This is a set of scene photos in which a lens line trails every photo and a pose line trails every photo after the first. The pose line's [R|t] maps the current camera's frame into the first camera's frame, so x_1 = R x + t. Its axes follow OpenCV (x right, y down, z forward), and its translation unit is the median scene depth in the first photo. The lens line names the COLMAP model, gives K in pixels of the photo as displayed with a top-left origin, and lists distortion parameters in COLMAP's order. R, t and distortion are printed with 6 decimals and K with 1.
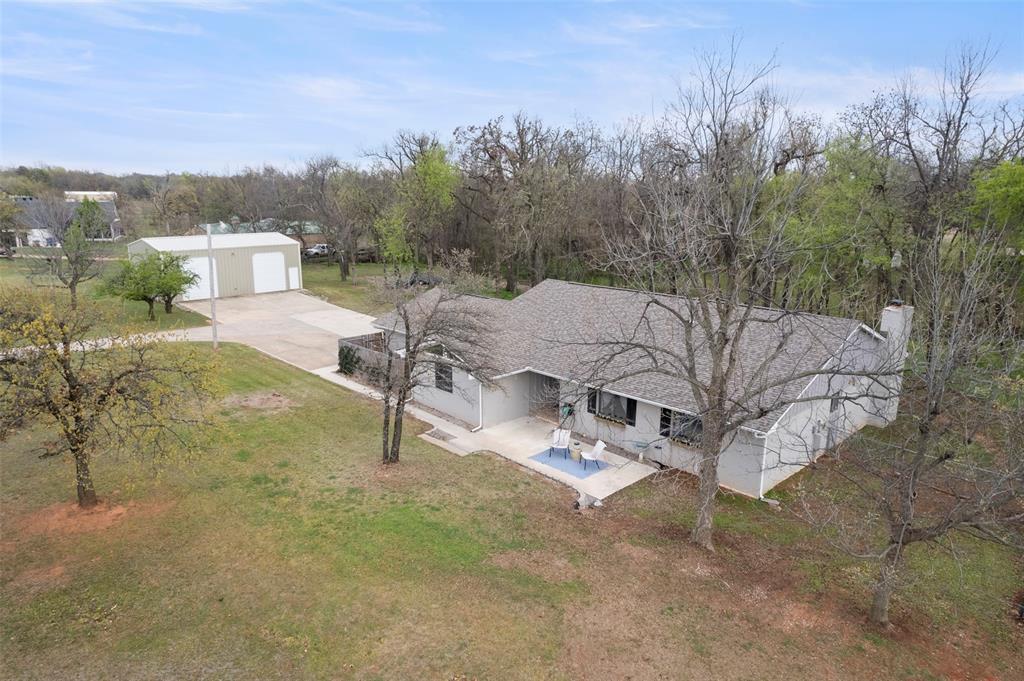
lens RADIAL K [[650.6, 0, 515.4], [0, 650.6, 340.1], [0, 0, 1]] dist [-0.073278, 0.062955]
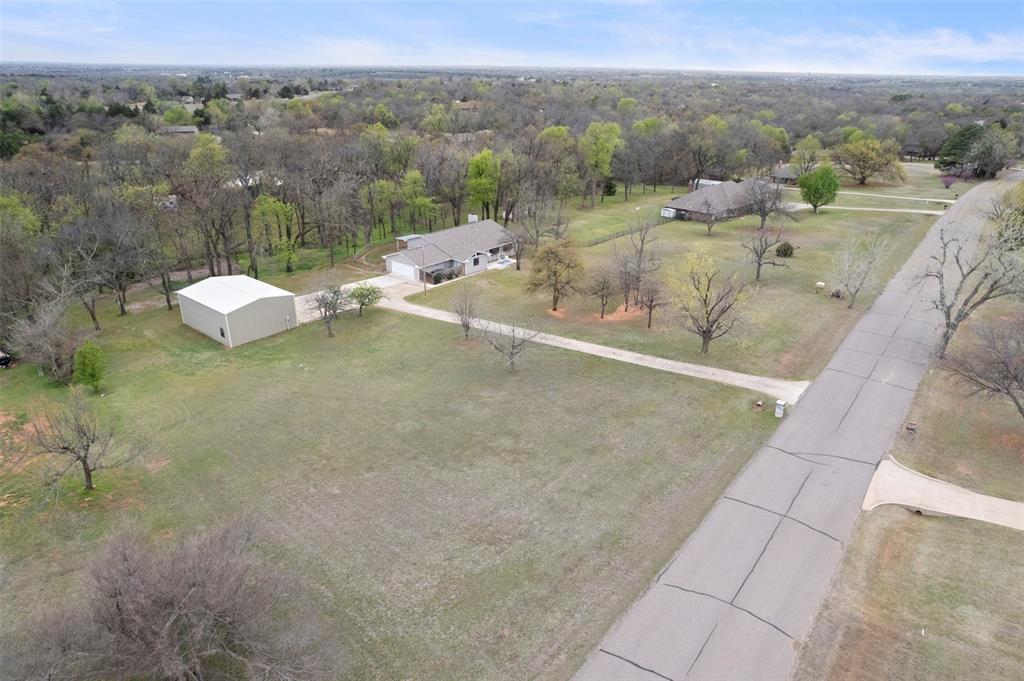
lens RADIAL K [[650.6, 0, 515.4], [0, 650.6, 340.1], [0, 0, 1]] dist [-0.073278, 0.062955]
pose [[-0.094536, -0.394074, 0.914204, -3.582498], [0.208401, 0.890136, 0.405250, -0.967867], [-0.973464, 0.228831, -0.002024, 0.876310]]
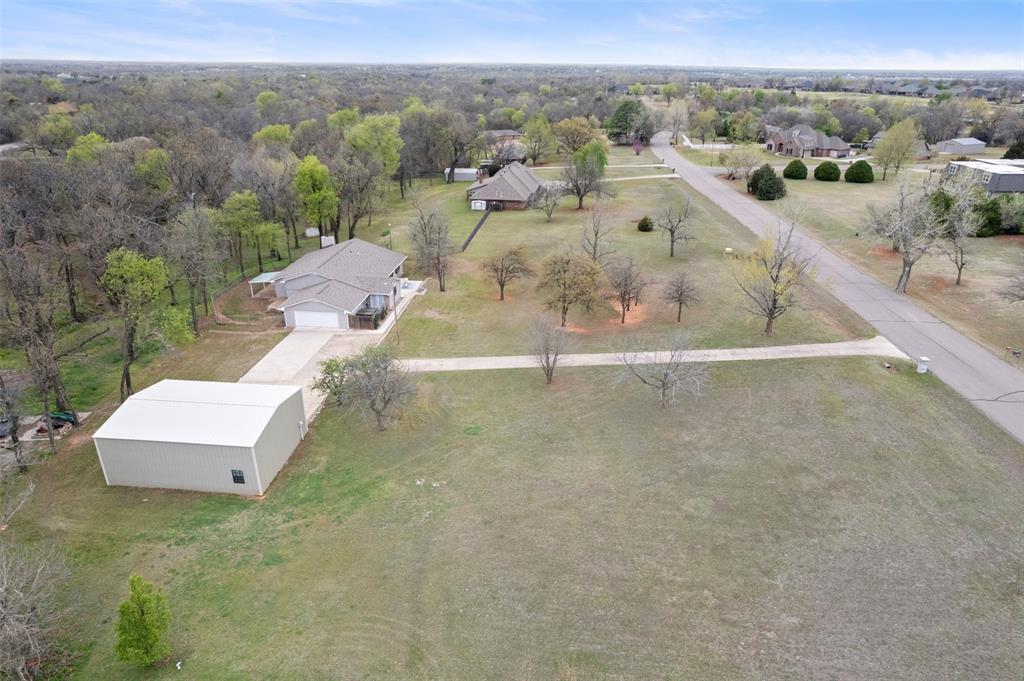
lens RADIAL K [[650.6, 0, 515.4], [0, 650.6, 340.1], [0, 0, 1]] dist [-0.073278, 0.062955]
pose [[-0.642170, -0.311892, 0.700243, -2.563992], [0.159451, 0.839157, 0.519992, -1.189176], [-0.749795, 0.445578, -0.489150, 2.099679]]
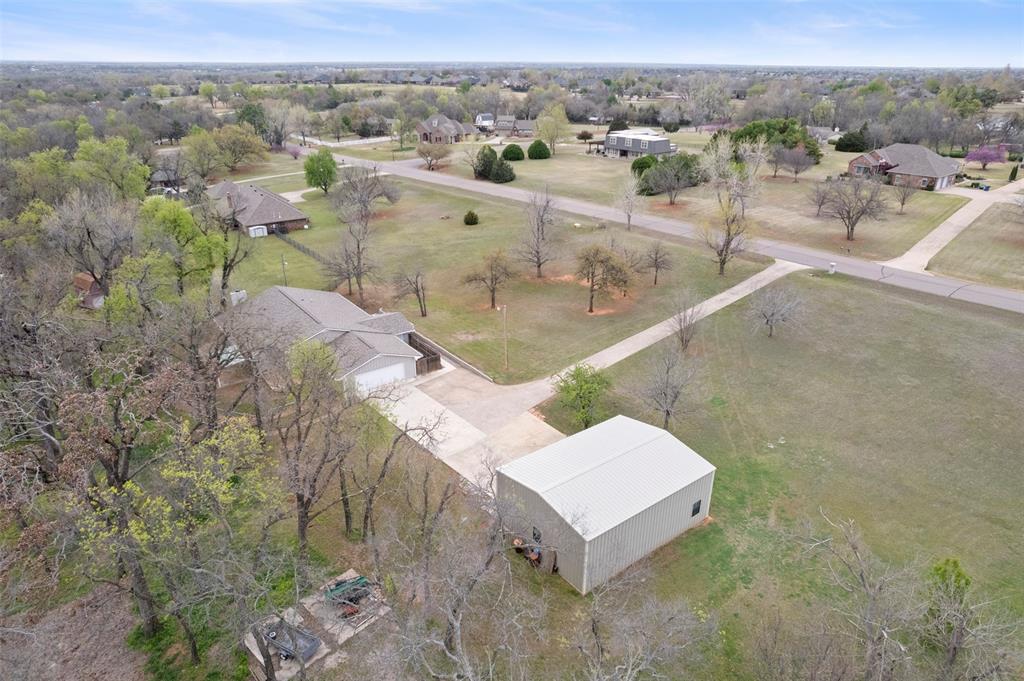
lens RADIAL K [[650.6, 0, 515.4], [0, 650.6, 340.1], [0, 0, 1]] dist [-0.073278, 0.062955]
pose [[-0.990829, -0.061819, 0.120154, -0.880235], [0.021318, 0.806558, 0.590771, -1.427718], [-0.133432, 0.587914, -0.797842, 3.022292]]
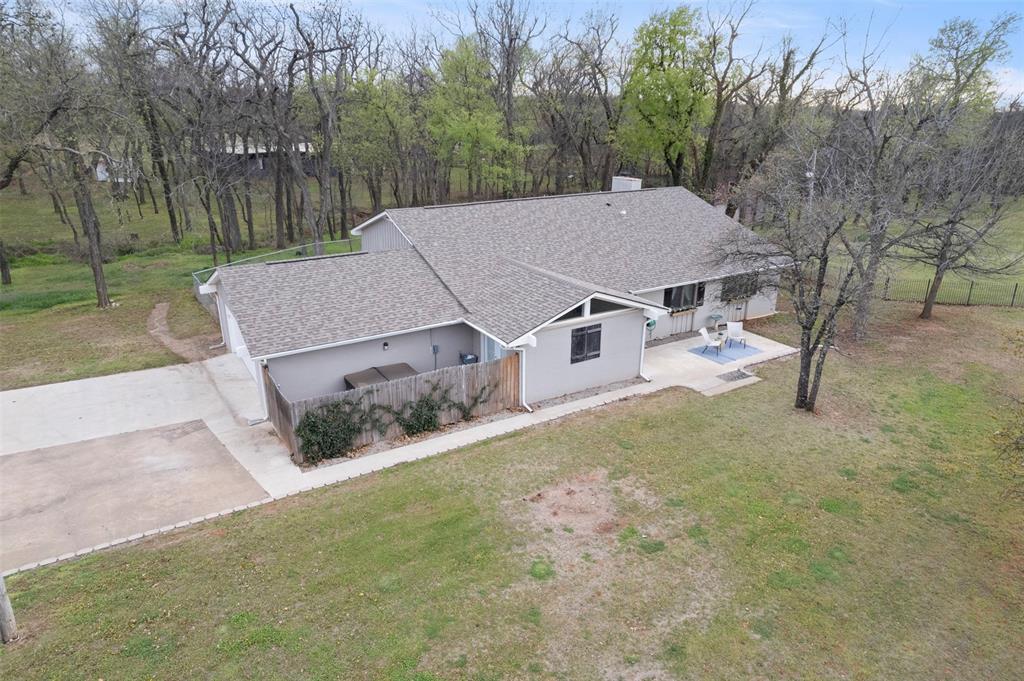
lens RADIAL K [[650.6, 0, 515.4], [0, 650.6, 340.1], [0, 0, 1]] dist [-0.073278, 0.062955]
pose [[0.203096, -0.333619, 0.920571, -0.784502], [0.211793, 0.932876, 0.291352, -0.172897], [-0.955979, 0.135798, 0.260121, 0.867596]]
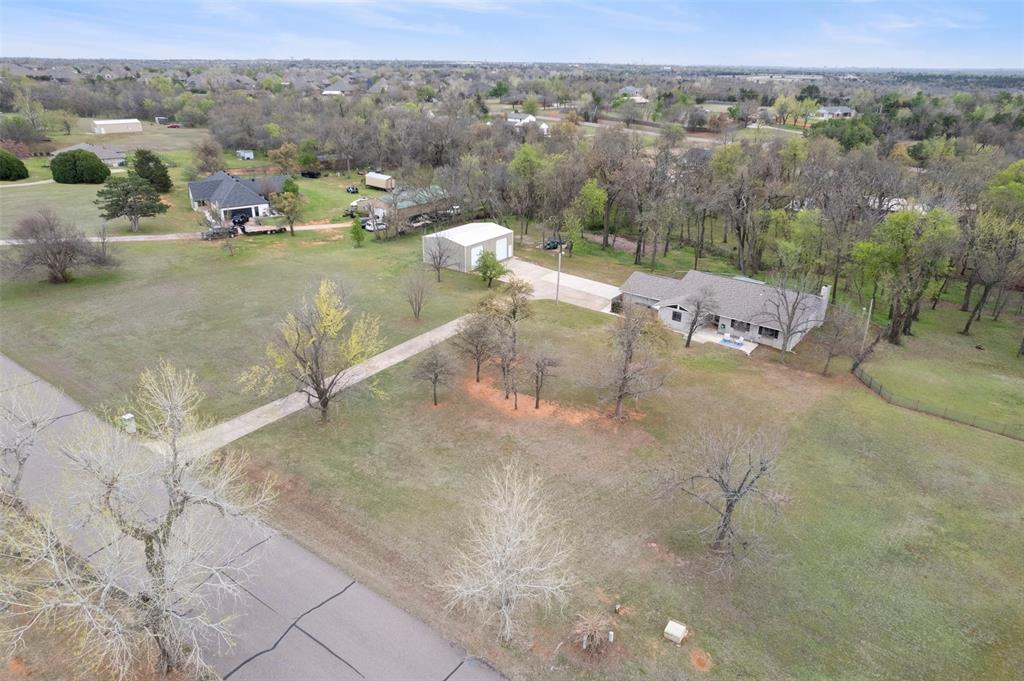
lens RADIAL K [[650.6, 0, 515.4], [0, 650.6, 340.1], [0, 0, 1]] dist [-0.073278, 0.062955]
pose [[0.986712, -0.050339, 0.154486, -1.236529], [0.020068, 0.981274, 0.191570, -0.393319], [-0.161237, -0.185924, 0.969244, -1.639020]]
